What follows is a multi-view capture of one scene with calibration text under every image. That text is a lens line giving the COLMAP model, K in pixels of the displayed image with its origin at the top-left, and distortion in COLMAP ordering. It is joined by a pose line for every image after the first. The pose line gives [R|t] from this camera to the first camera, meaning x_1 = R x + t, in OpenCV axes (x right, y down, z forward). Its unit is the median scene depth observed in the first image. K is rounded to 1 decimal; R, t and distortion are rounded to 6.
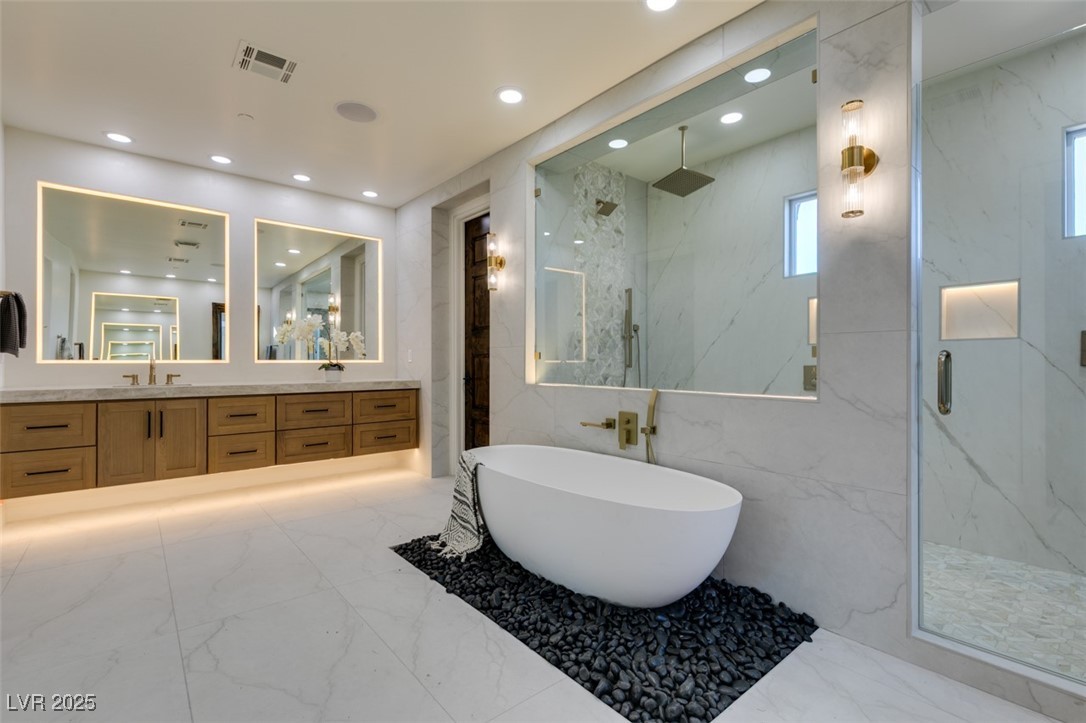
lens RADIAL K [[482.8, 0, 542.1], [0, 482.8, 367.0], [0, 0, 1]] dist [0.001406, -0.000026]
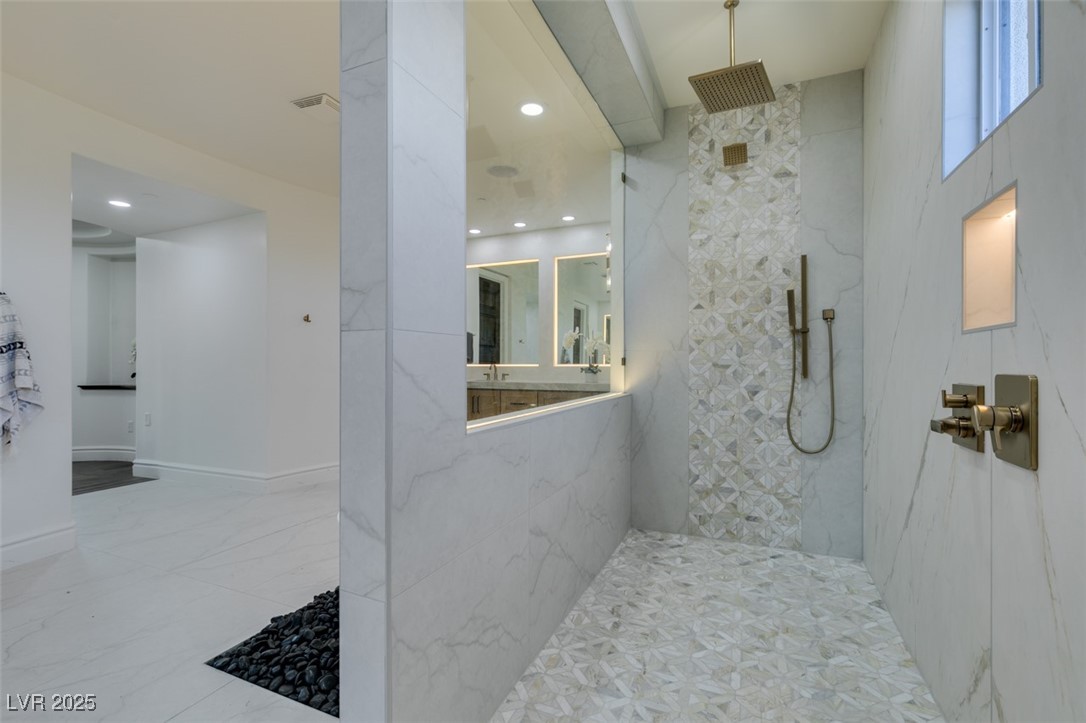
lens RADIAL K [[482.8, 0, 542.1], [0, 482.8, 367.0], [0, 0, 1]] dist [0.001406, -0.000026]
pose [[0.438537, 0.007943, -0.898678, 0.643431], [-0.009487, 0.999946, 0.004208, -0.013289], [0.898663, 0.006680, 0.438589, 0.424330]]
